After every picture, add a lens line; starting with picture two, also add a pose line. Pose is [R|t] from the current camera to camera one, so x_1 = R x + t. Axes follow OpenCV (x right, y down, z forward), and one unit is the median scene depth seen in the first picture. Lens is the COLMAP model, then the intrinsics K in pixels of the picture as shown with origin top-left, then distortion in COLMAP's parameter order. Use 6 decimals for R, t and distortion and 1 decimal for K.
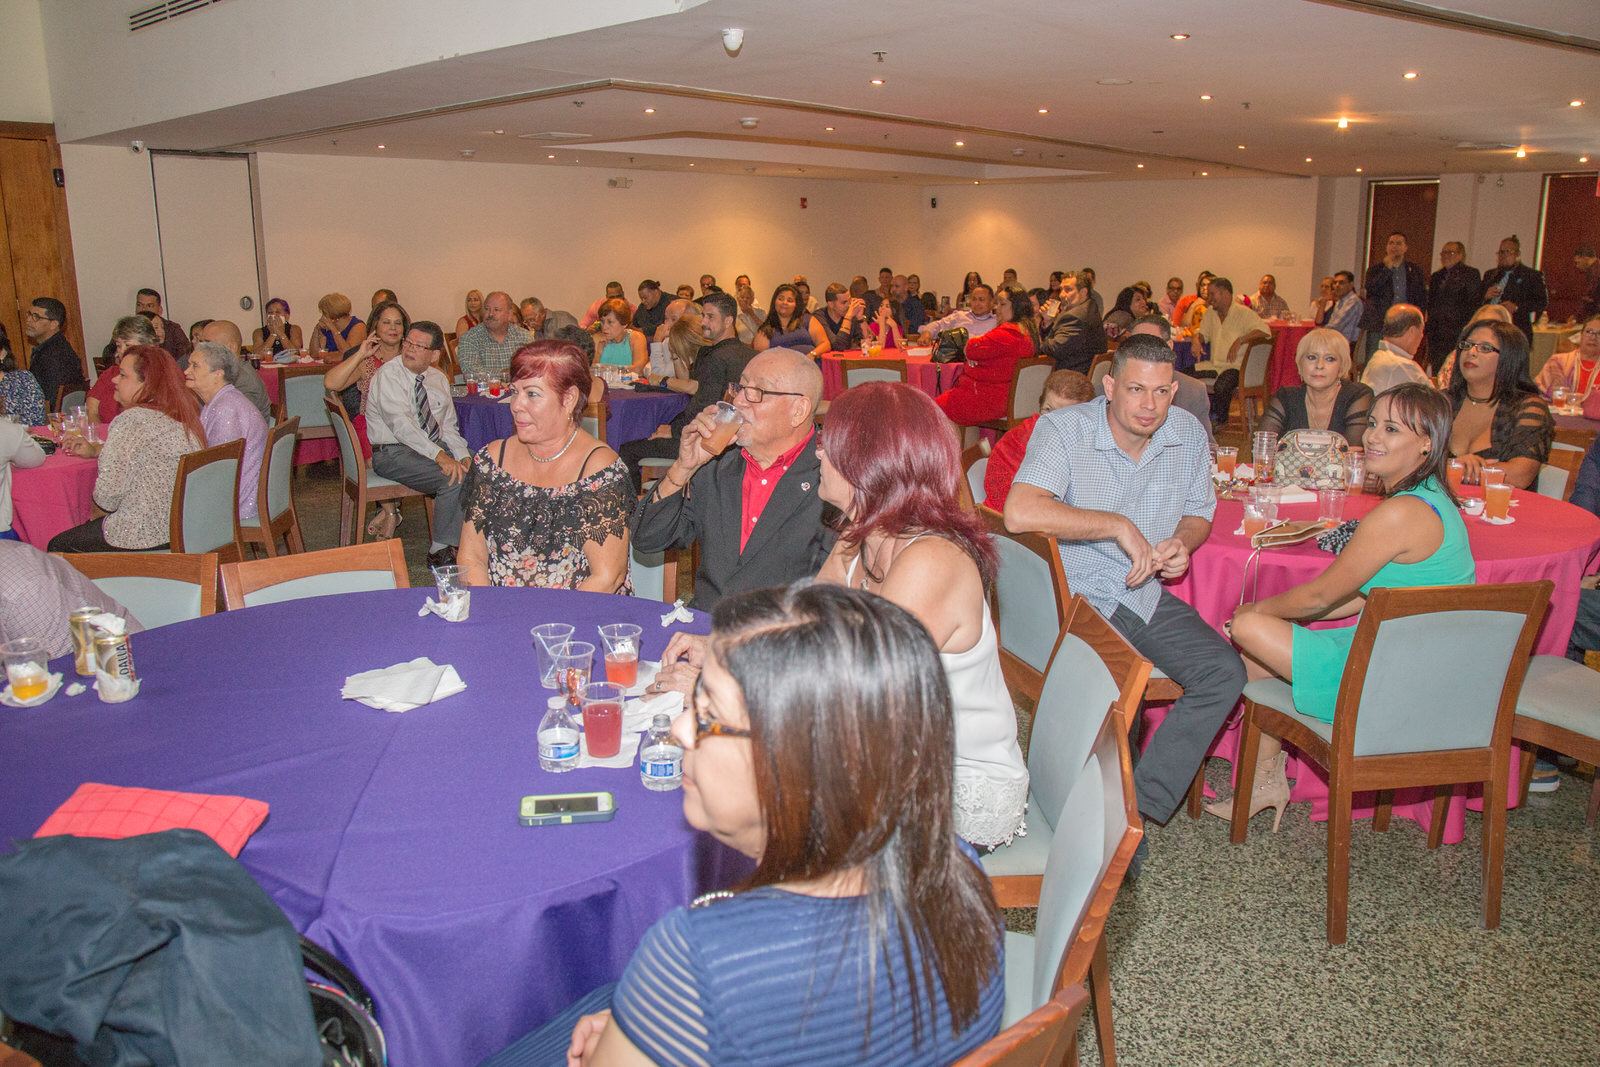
lens RADIAL K [[1165.8, 0, 849.8], [0, 1165.8, 545.5], [0, 0, 1]] dist [-0.115084, 0.059524]
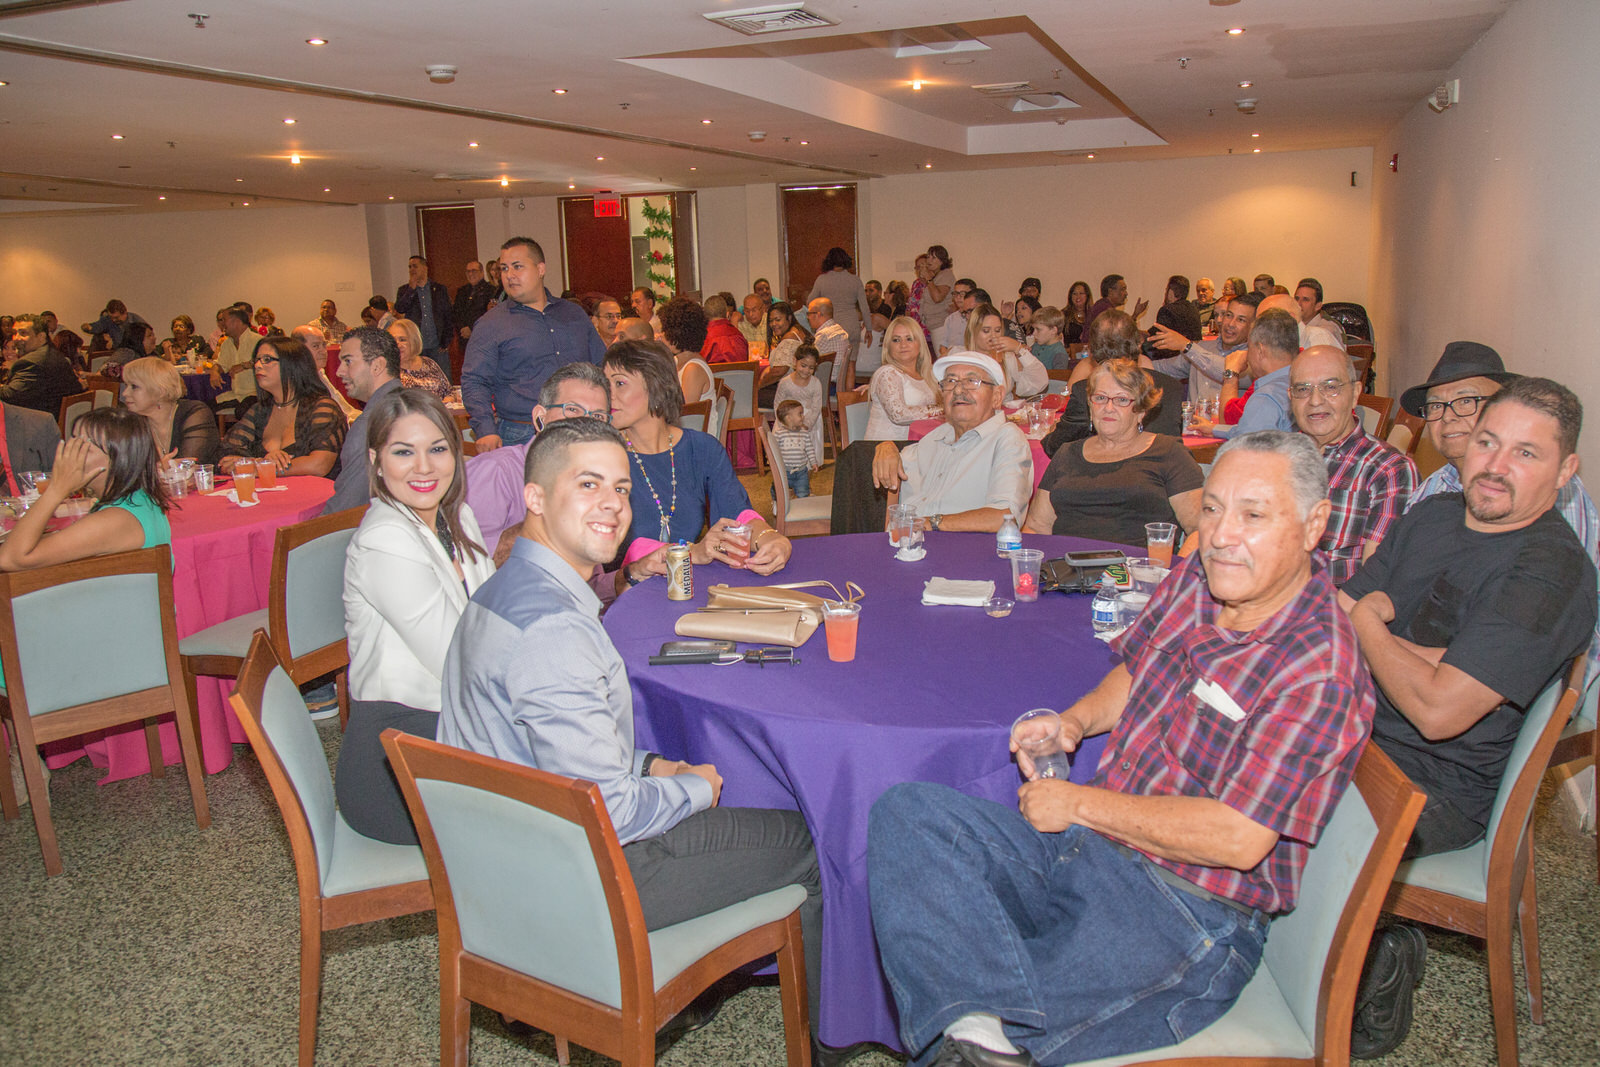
lens RADIAL K [[1165.8, 0, 804.9], [0, 1165.8, 520.8], [0, 0, 1]] dist [-0.115084, 0.059524]
pose [[0.774174, -0.147736, 0.615491, 0.124661], [0.171637, 0.984946, 0.020529, 0.033253], [-0.609258, 0.089748, 0.787877, -0.145230]]
